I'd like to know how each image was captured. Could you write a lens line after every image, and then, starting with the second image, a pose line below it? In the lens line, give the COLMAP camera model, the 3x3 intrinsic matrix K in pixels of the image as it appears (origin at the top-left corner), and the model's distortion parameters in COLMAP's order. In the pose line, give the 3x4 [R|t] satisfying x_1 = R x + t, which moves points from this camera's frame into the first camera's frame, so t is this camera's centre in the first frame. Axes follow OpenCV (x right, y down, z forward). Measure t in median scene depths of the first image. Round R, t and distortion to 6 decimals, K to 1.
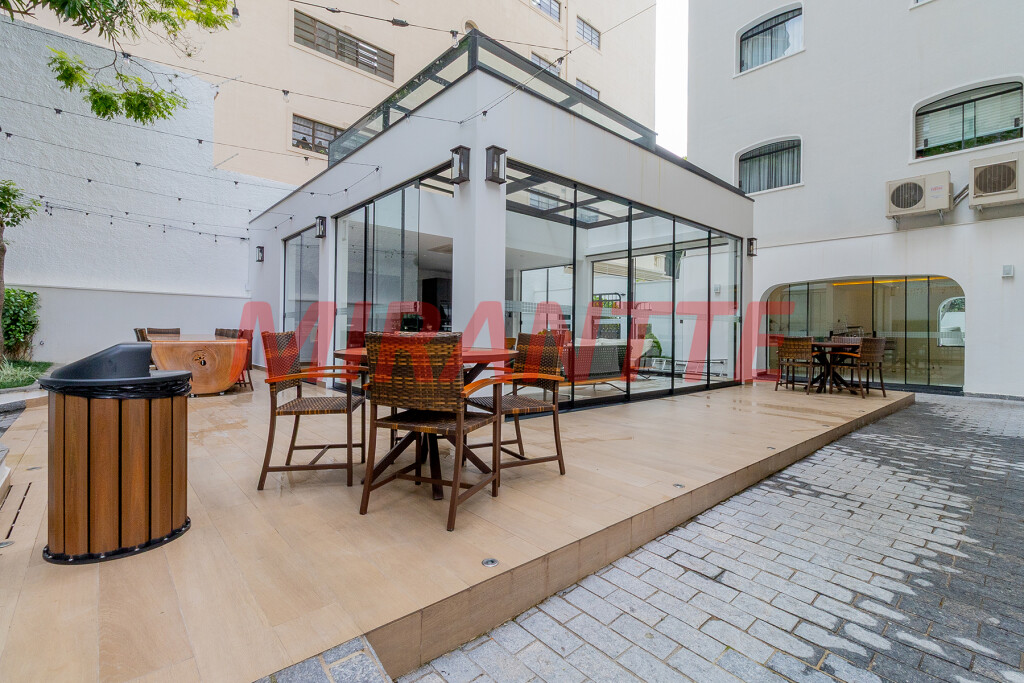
lens RADIAL K [[459.2, 0, 516.0], [0, 459.2, 330.9], [0, 0, 1]] dist [0.001397, 0.000207]
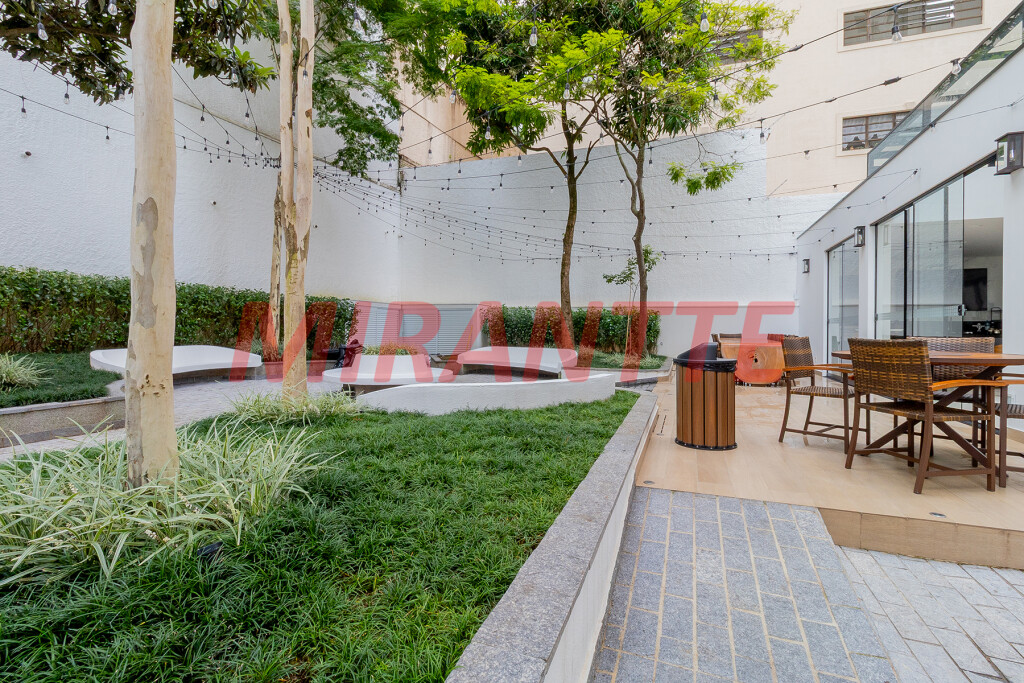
lens RADIAL K [[459.2, 0, 516.0], [0, 459.2, 330.9], [0, 0, 1]] dist [0.001397, 0.000207]
pose [[0.455739, -0.009495, -0.890063, 0.194615], [0.001659, 0.999950, -0.009818, -0.002185], [0.890112, 0.002998, 0.455732, -0.227576]]
